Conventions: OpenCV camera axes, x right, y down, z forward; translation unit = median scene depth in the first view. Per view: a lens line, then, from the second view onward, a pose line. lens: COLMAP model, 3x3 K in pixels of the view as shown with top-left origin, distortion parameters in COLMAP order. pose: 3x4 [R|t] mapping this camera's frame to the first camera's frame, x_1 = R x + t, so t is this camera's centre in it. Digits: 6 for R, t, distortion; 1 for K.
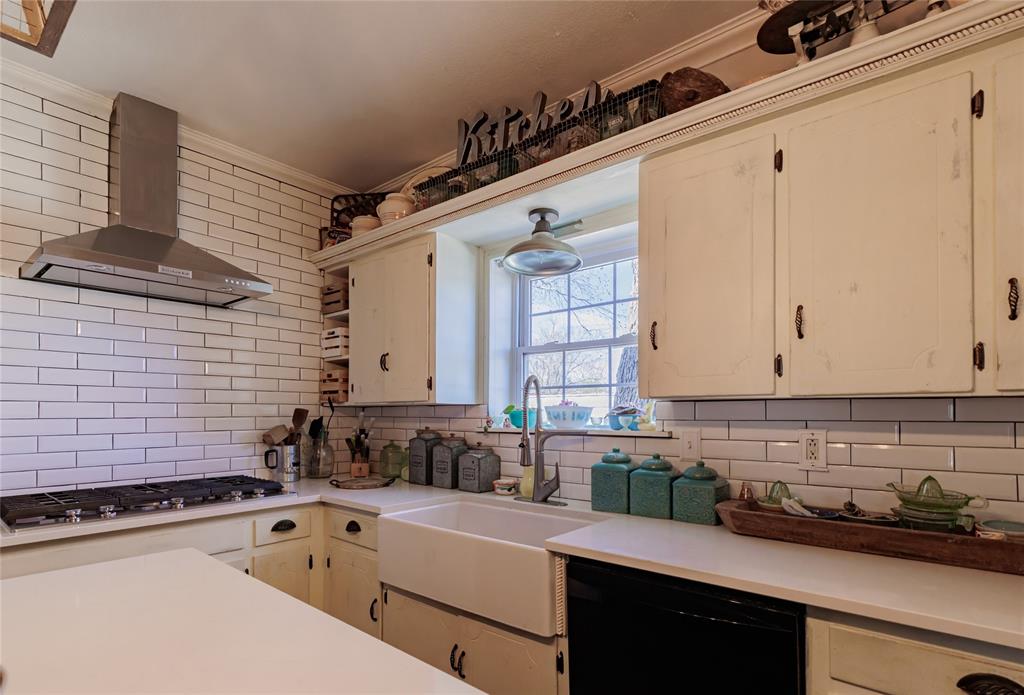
lens RADIAL K [[506.2, 0, 514.3], [0, 506.2, 407.5], [0, 0, 1]] dist [0.013931, -0.000424]
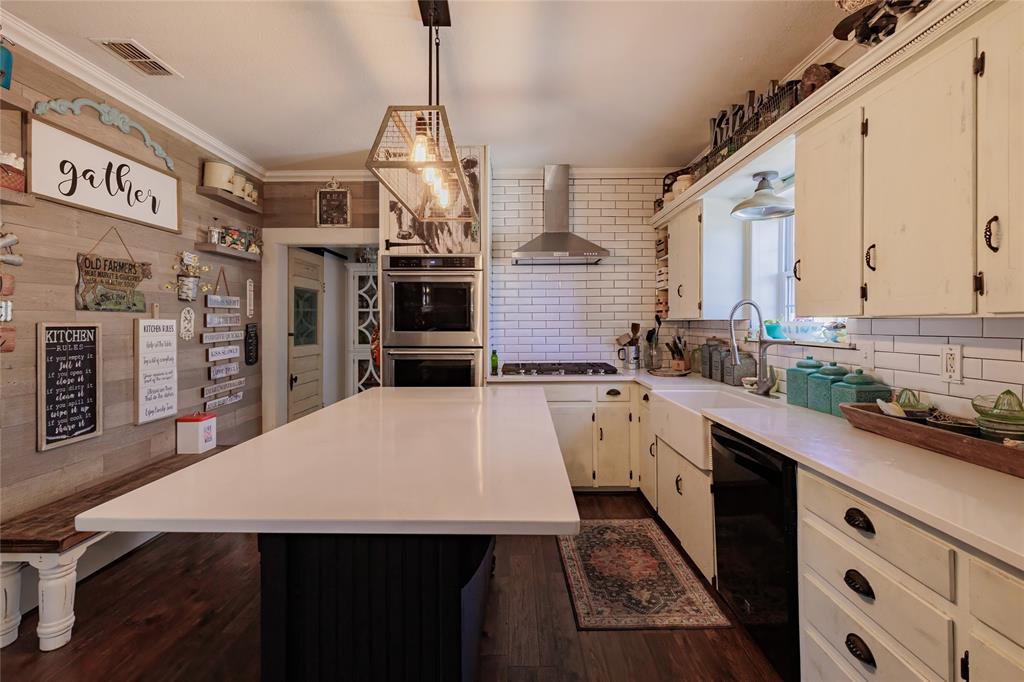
lens RADIAL K [[470.5, 0, 510.3], [0, 470.5, 324.3], [0, 0, 1]] dist [0.001253, 0.000172]
pose [[0.629053, -0.000247, -0.777362, 0.546879], [0.013507, 0.999852, 0.010612, -0.016973], [0.777245, -0.017175, 0.628964, -0.256199]]
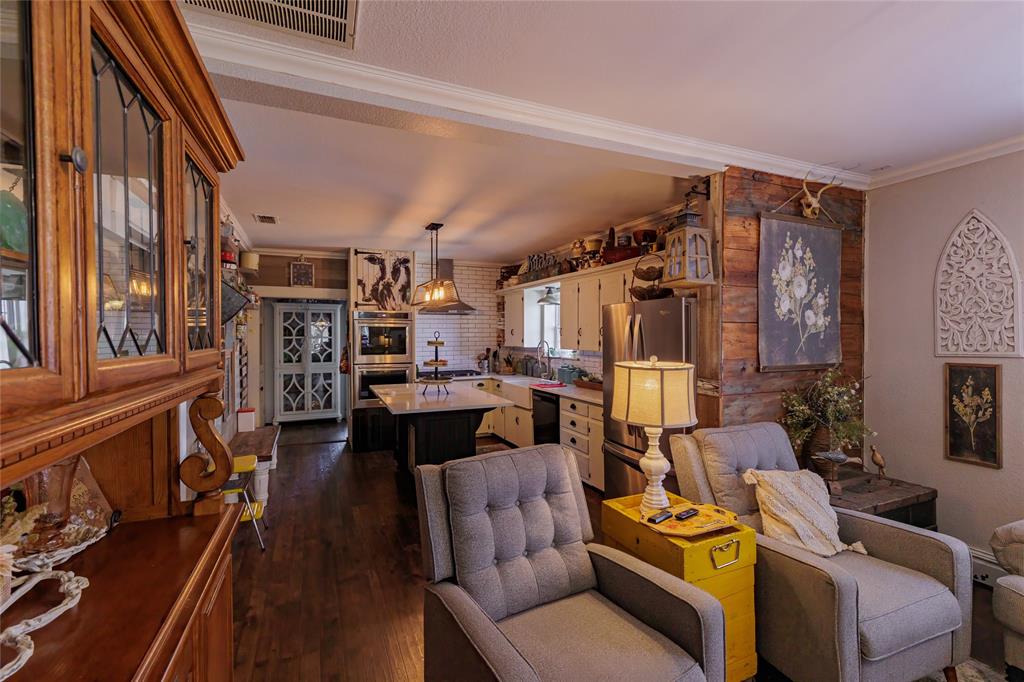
lens RADIAL K [[463.3, 0, 516.1], [0, 463.3, 339.7], [0, 0, 1]] dist [0.001296, 0.000316]
pose [[0.895686, 0.001388, -0.444686, 1.064825], [0.009417, 0.999712, 0.022088, -0.119077], [0.444588, -0.023971, 0.895414, -1.546980]]
